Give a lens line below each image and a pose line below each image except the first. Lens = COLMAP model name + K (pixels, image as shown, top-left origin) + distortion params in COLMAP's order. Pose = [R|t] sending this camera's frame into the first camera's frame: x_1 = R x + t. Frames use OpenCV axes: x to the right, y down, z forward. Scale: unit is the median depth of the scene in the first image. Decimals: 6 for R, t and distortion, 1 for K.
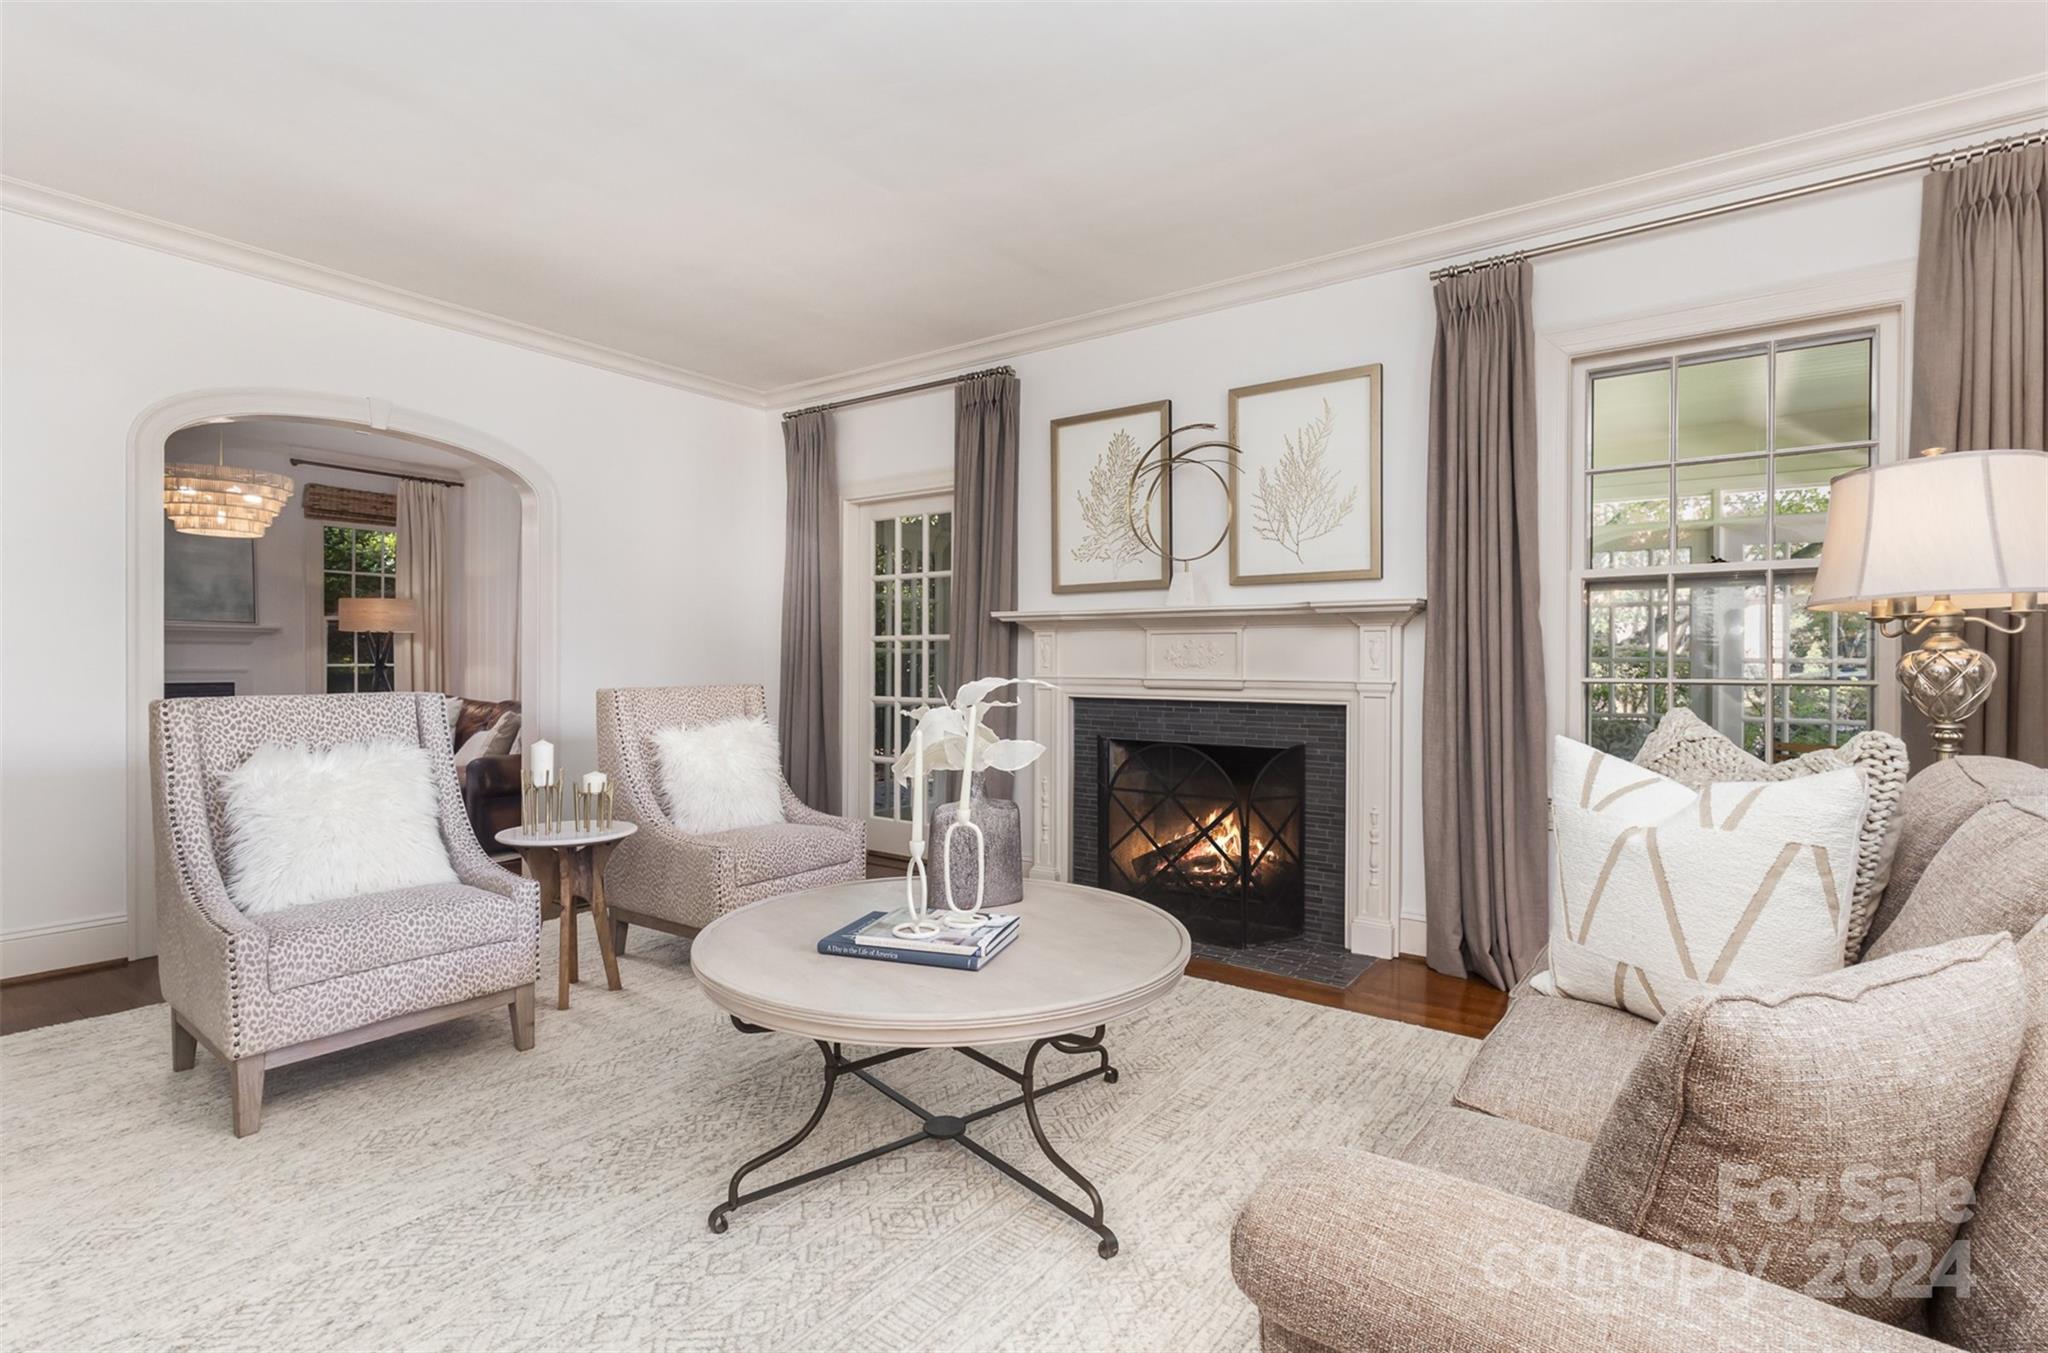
lens RADIAL K [[976.3, 0, 1028.0], [0, 976.3, 668.2], [0, 0, 1]] dist [0.004444, 0.002750]
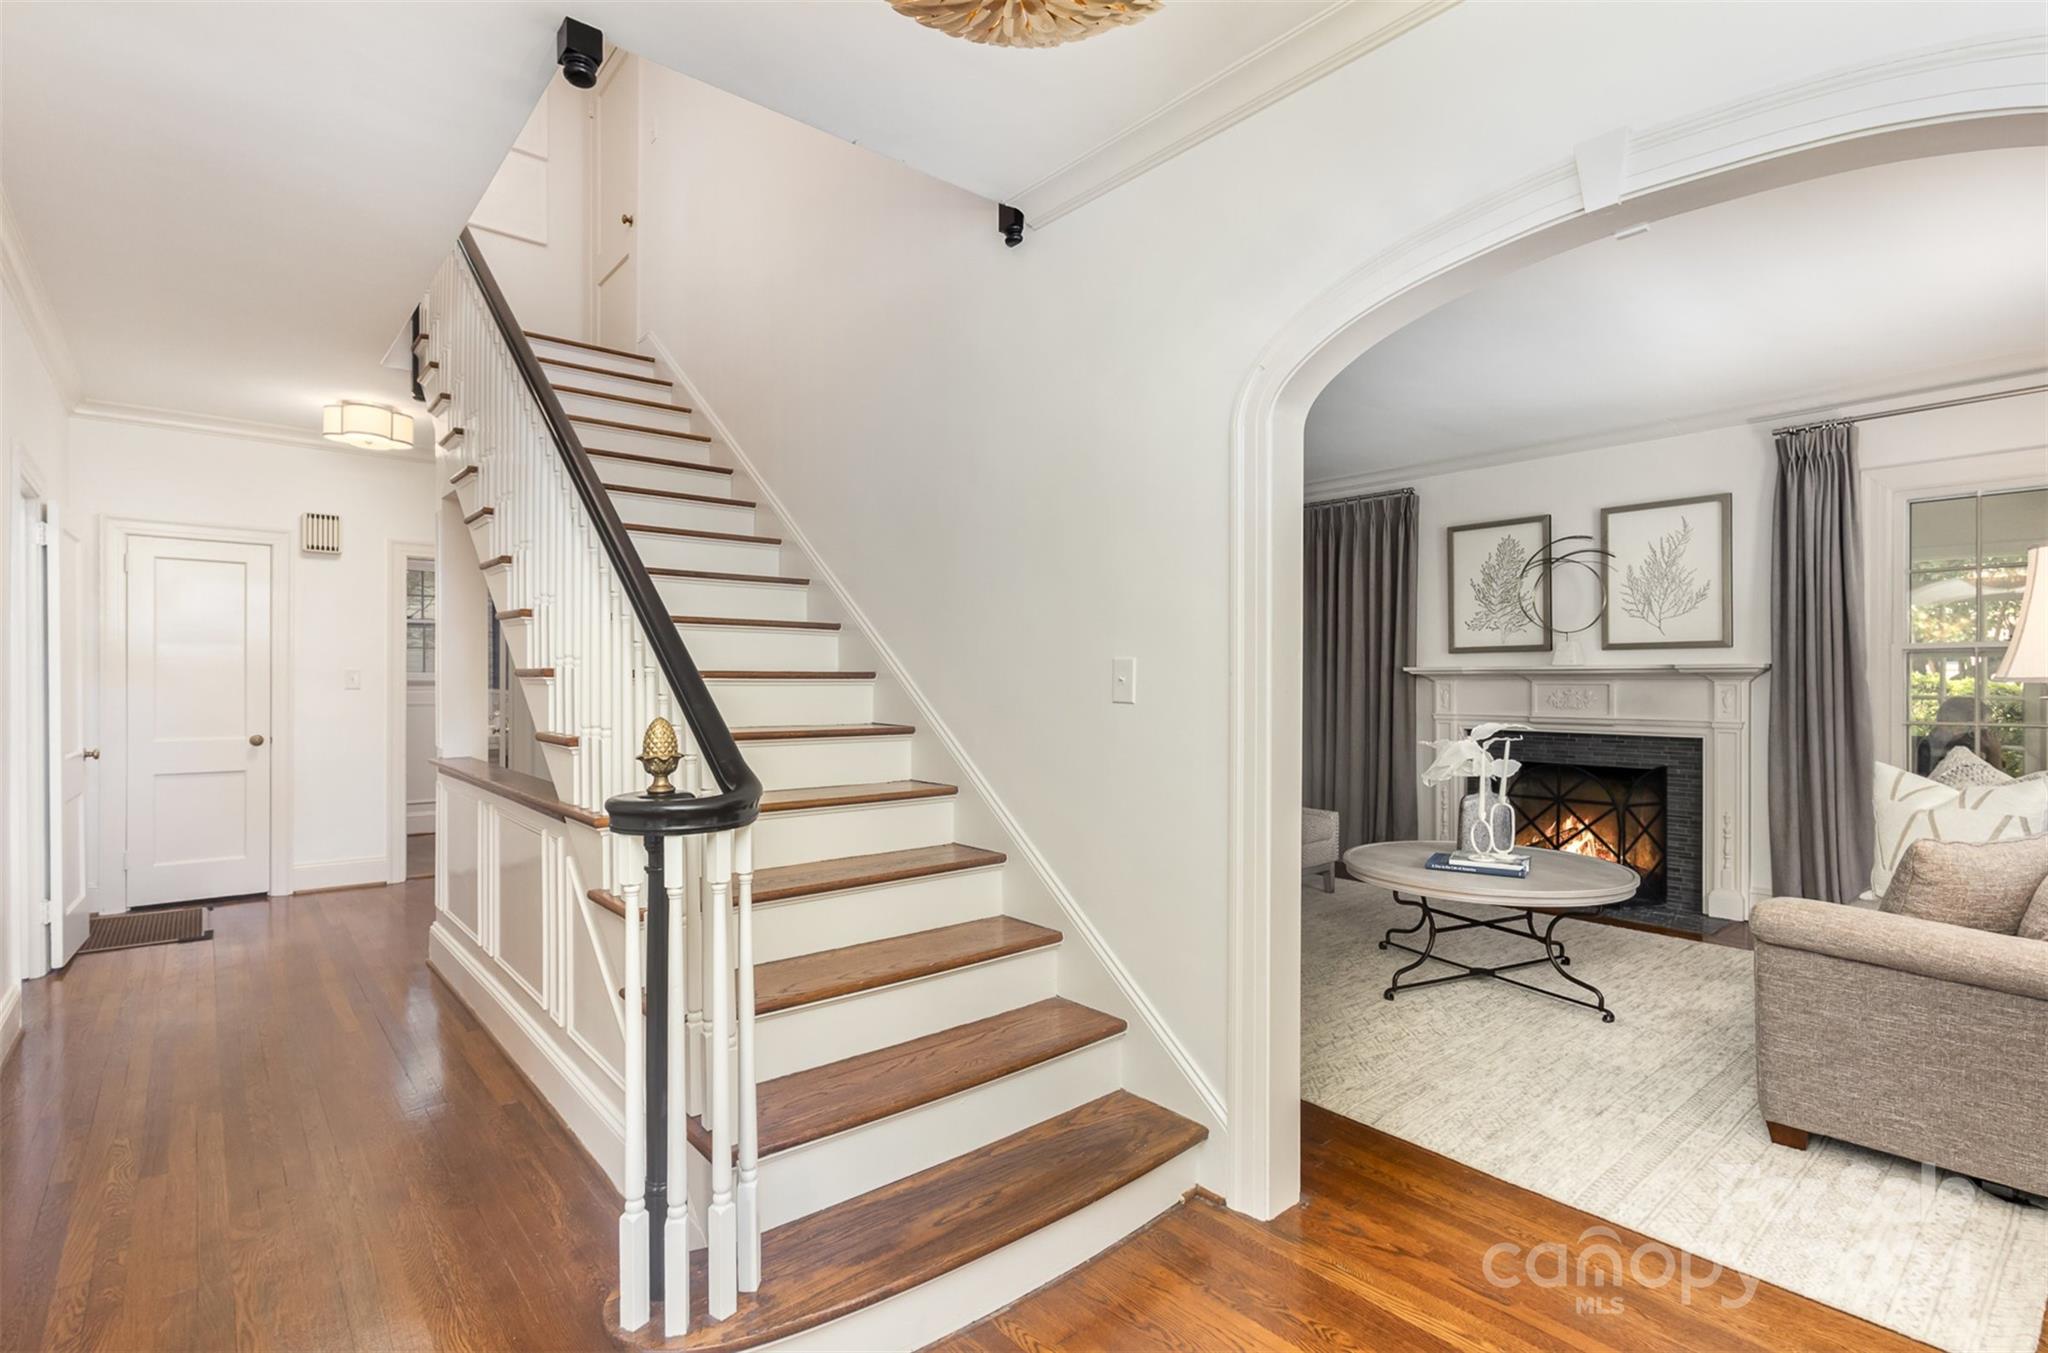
lens RADIAL K [[976.3, 0, 1020.3], [0, 976.3, 679.6], [0, 0, 1]] dist [0.004444, 0.002750]
pose [[0.973513, -0.003341, -0.228605, -0.296809], [0.002008, 0.999980, -0.006065, -0.038500], [0.228621, 0.005445, 0.973500, -0.571987]]
